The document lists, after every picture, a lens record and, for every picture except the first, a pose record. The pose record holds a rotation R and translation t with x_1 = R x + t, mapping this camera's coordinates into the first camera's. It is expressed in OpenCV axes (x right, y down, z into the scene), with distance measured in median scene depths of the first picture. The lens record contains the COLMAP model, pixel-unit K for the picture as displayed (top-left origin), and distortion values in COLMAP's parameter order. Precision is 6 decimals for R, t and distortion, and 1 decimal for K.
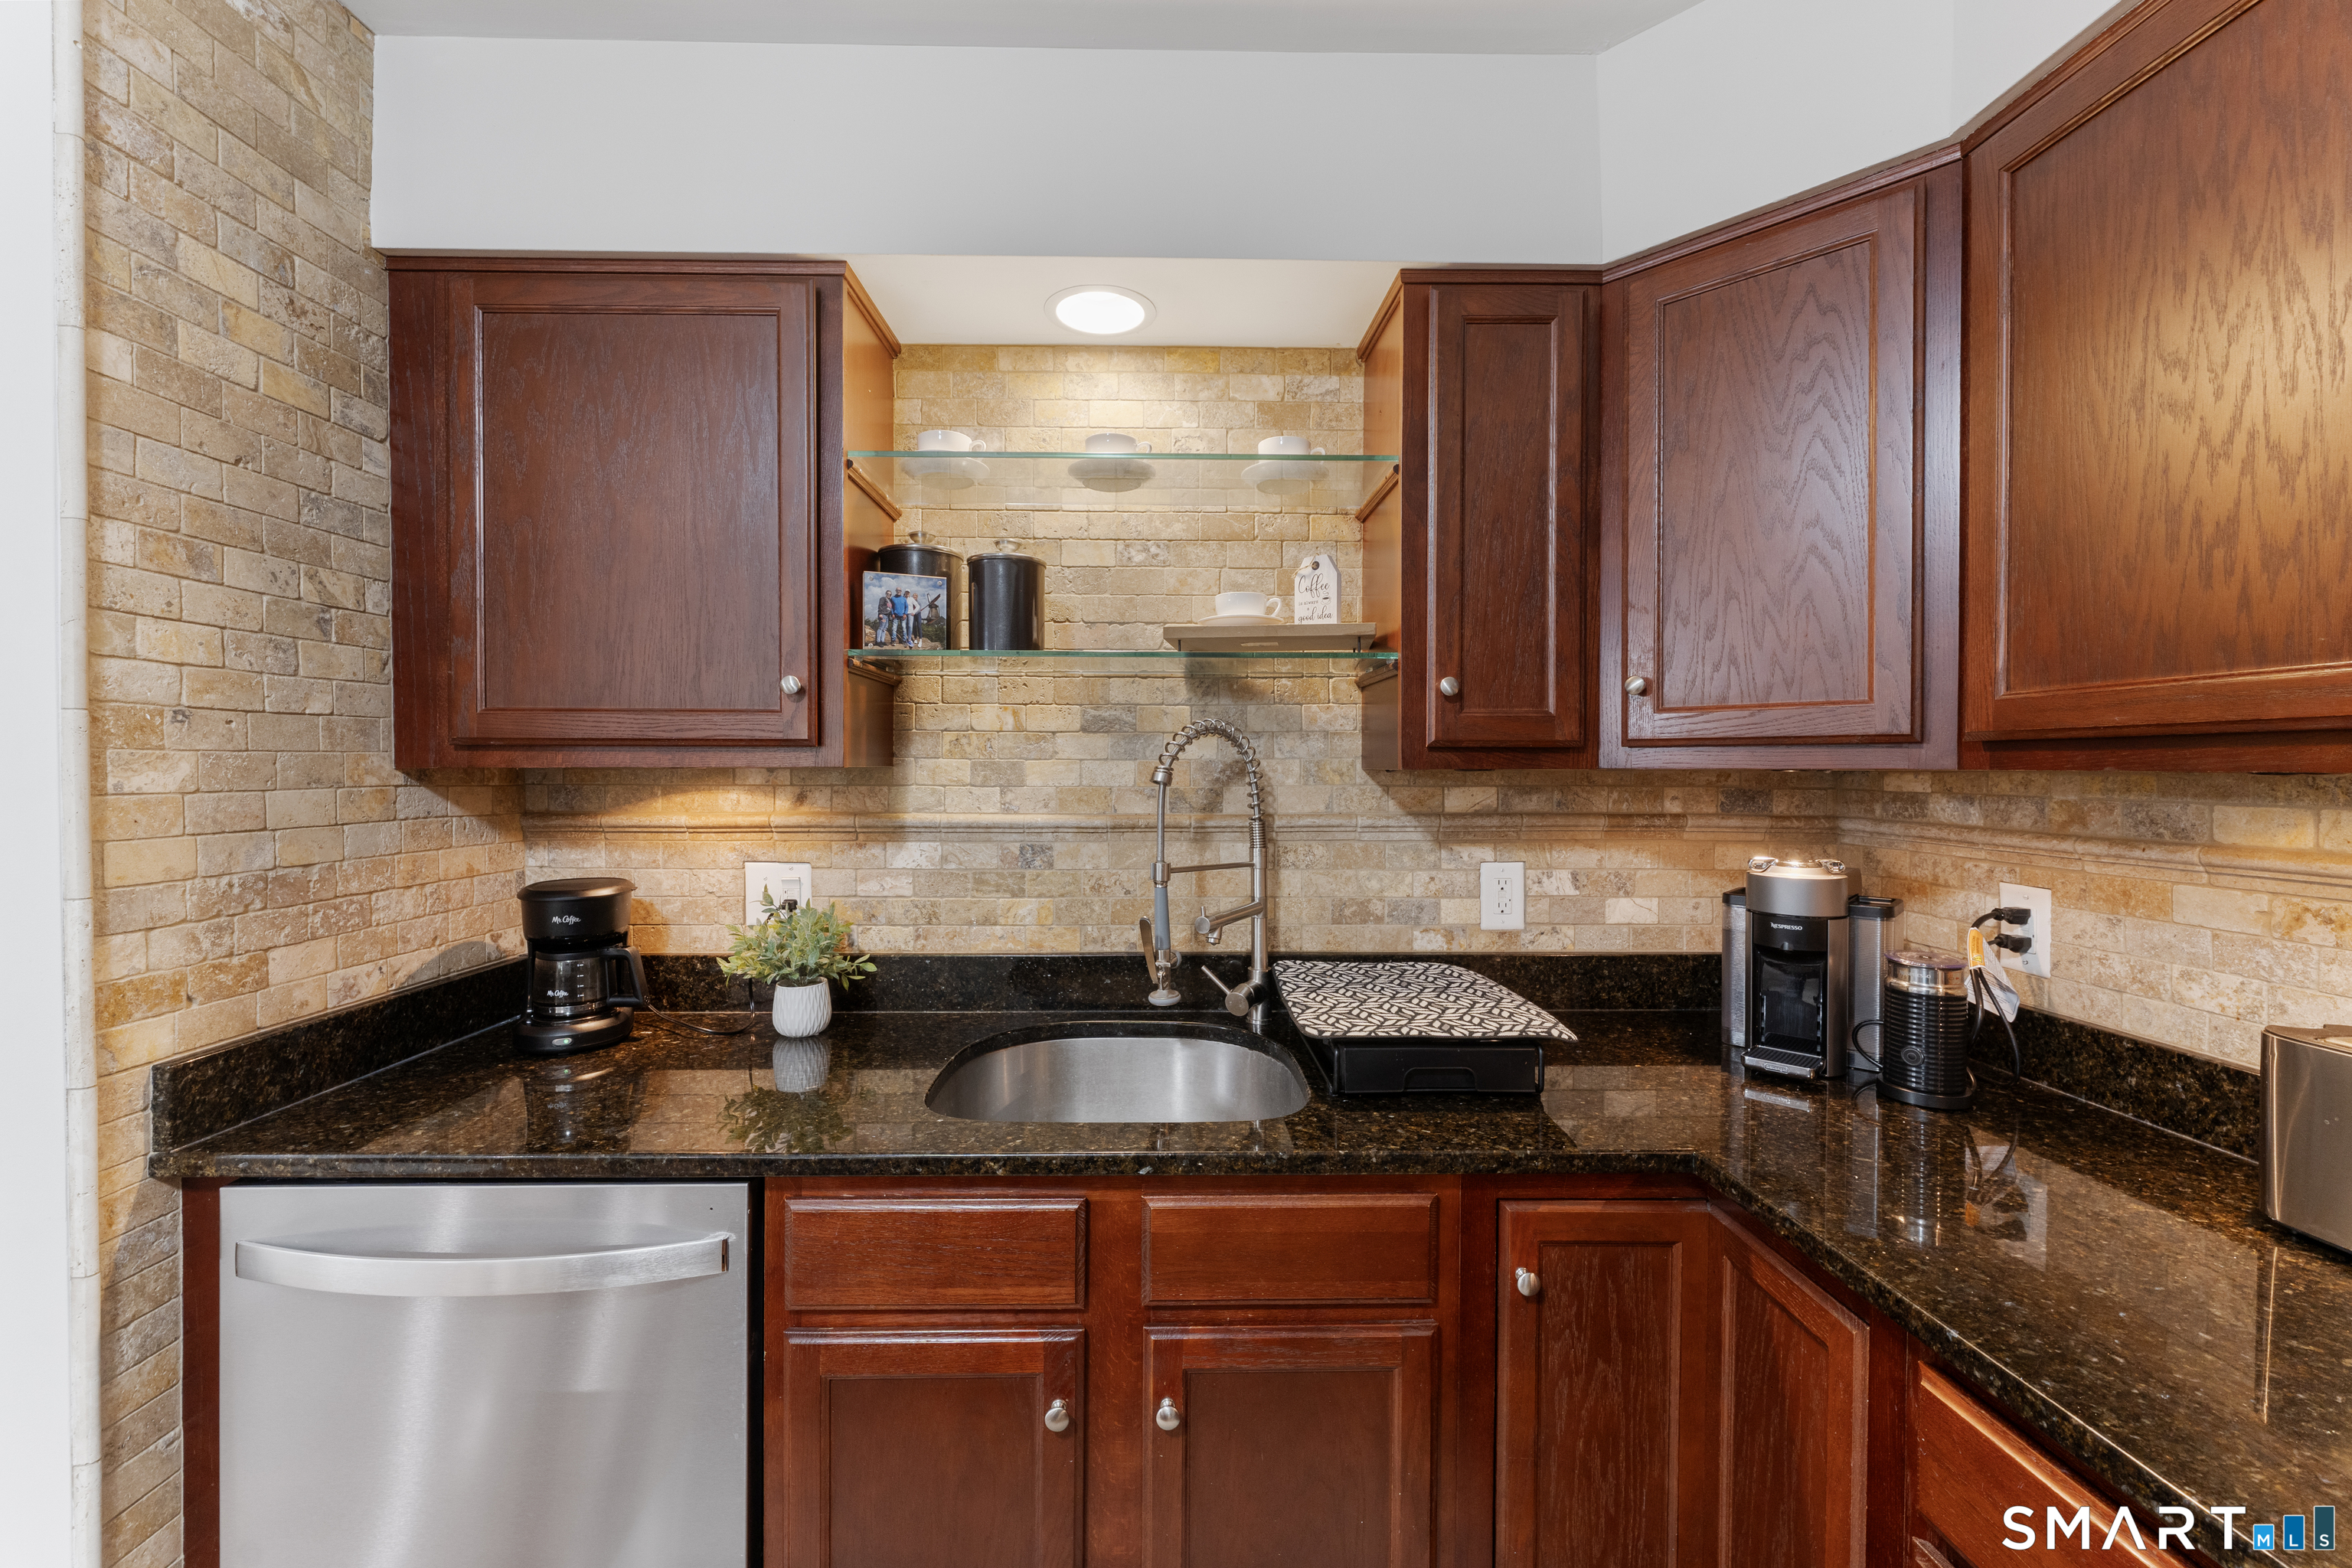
lens RADIAL K [[939.1, 0, 1184.0], [0, 939.1, 775.5], [0, 0, 1]] dist [0.000930, 0.000442]
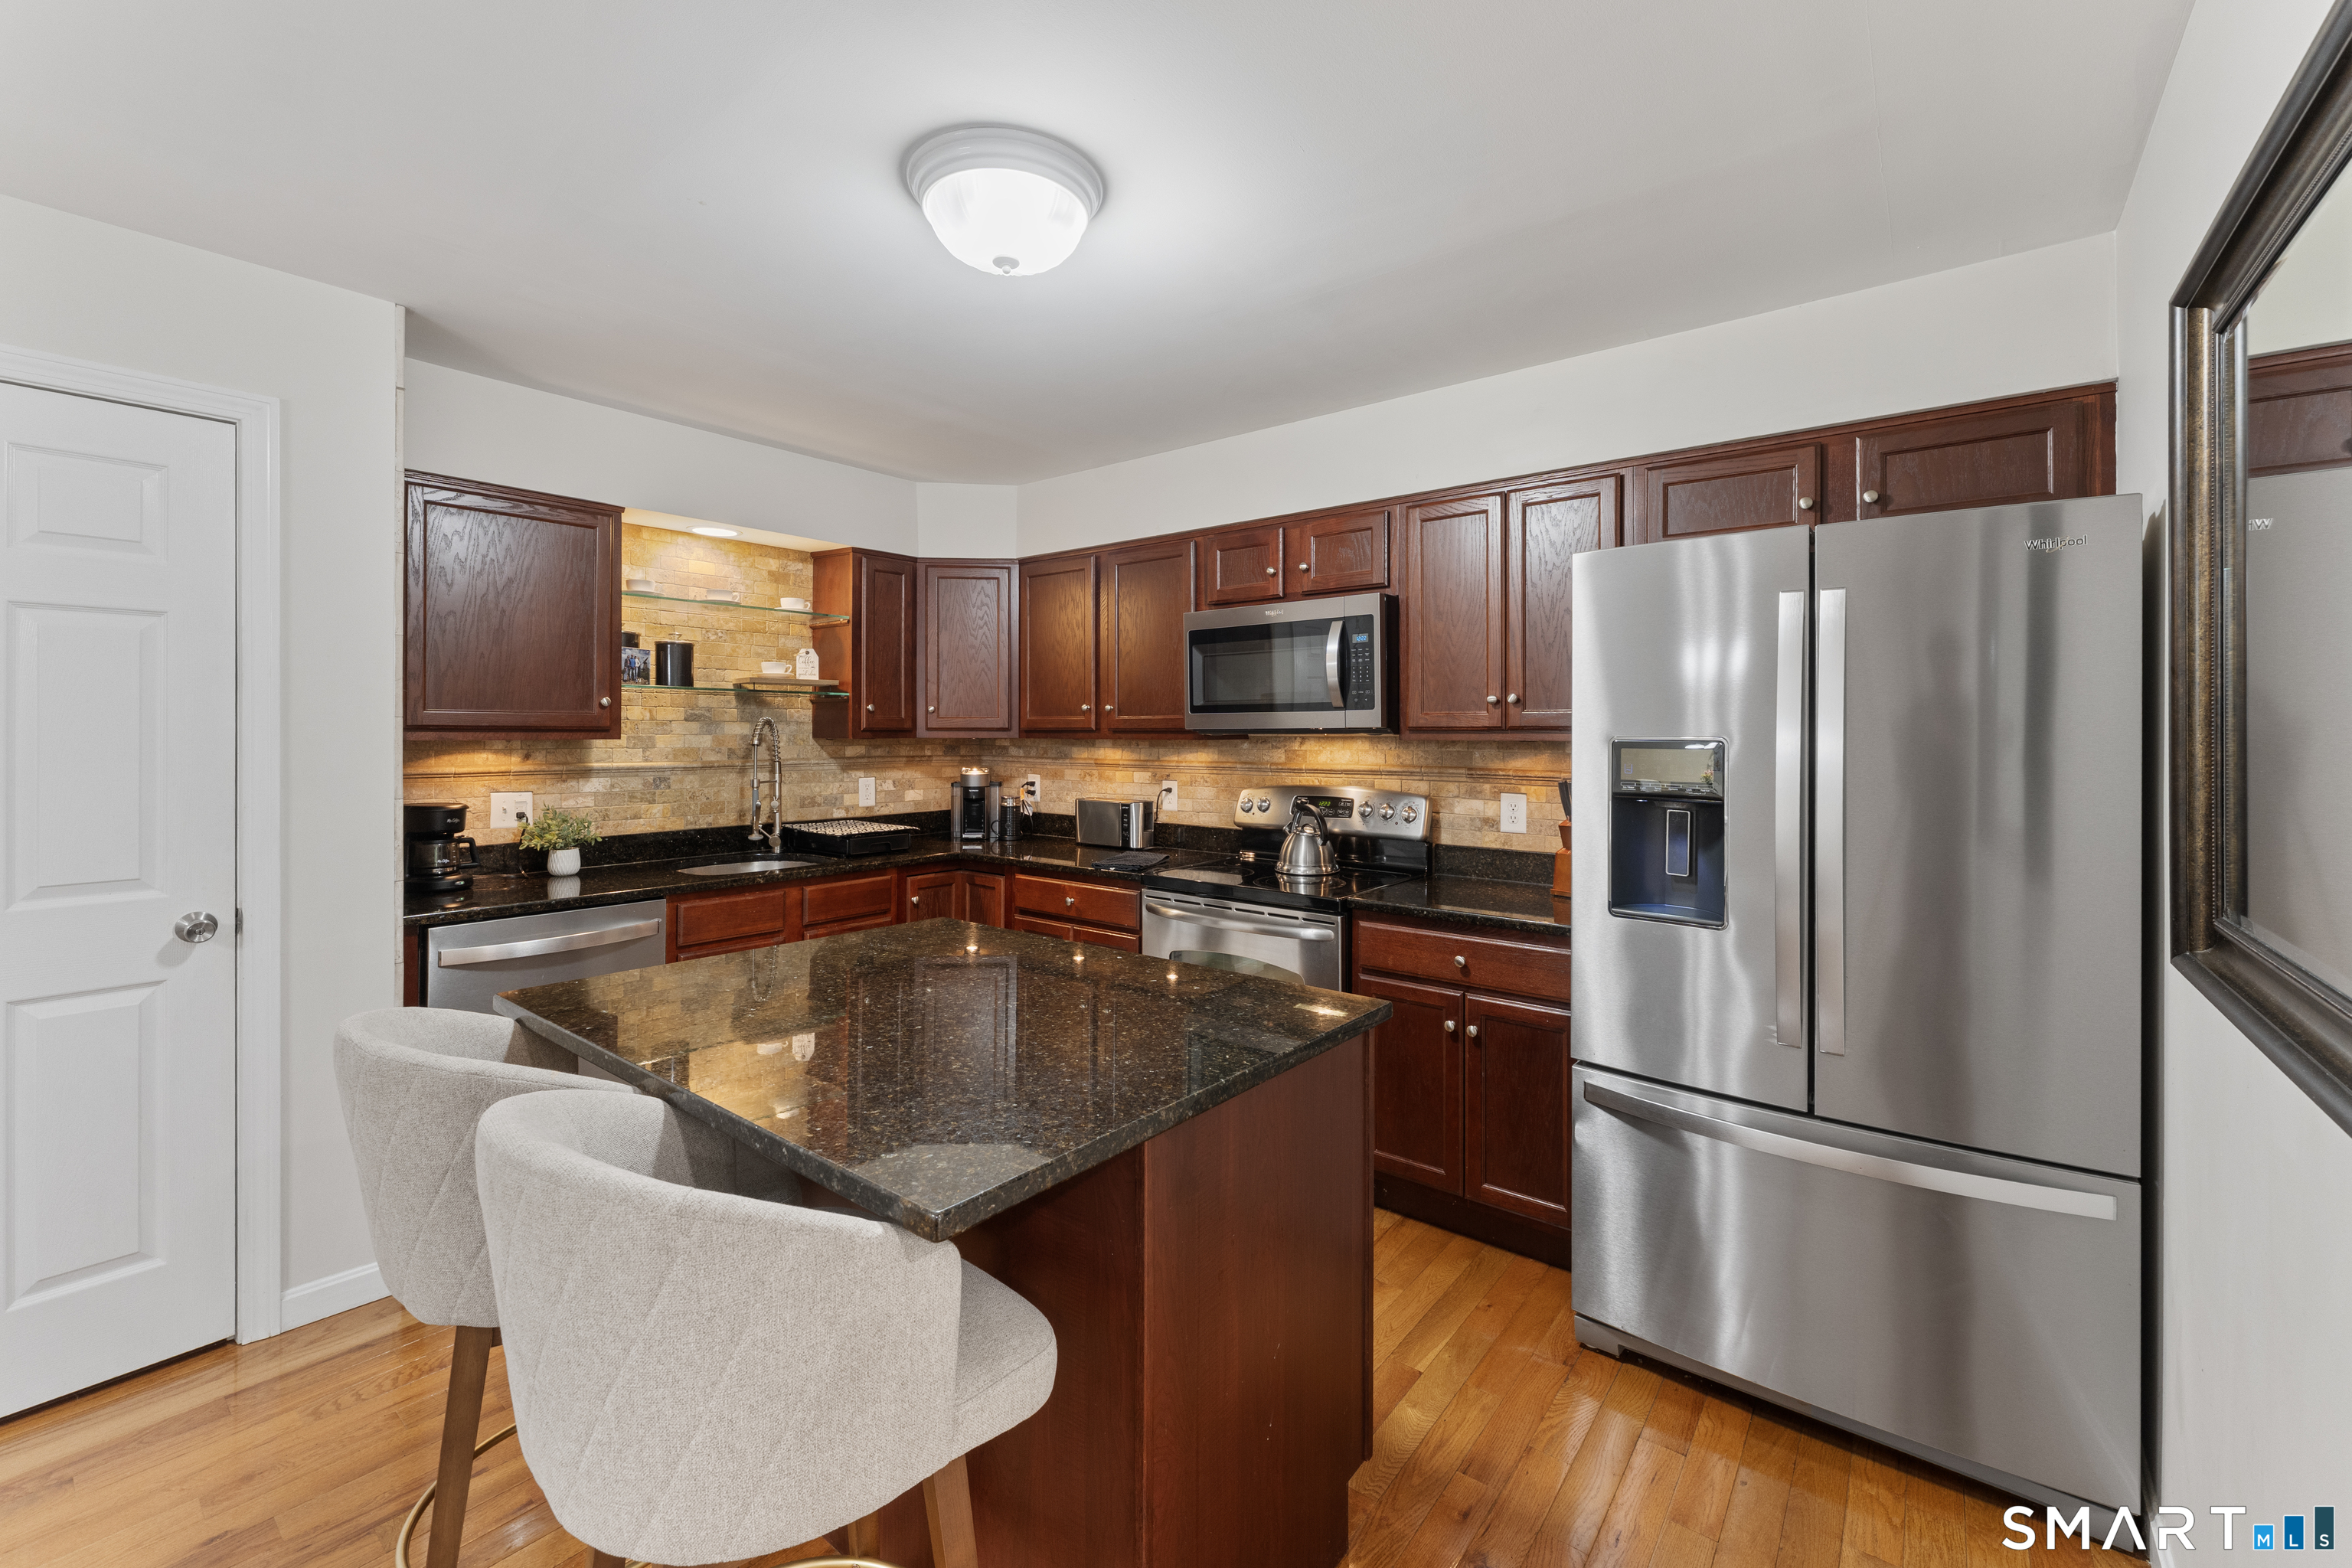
lens RADIAL K [[950.0, 0, 1168.4], [0, 950.0, 730.0], [0, 0, 1]] dist [-0.000059, 0.000138]
pose [[0.647503, 0.000912, 0.762062, -1.098302], [0.006444, 0.999957, -0.006671, -0.007009], [-0.762035, 0.009230, 0.647470, -1.245087]]
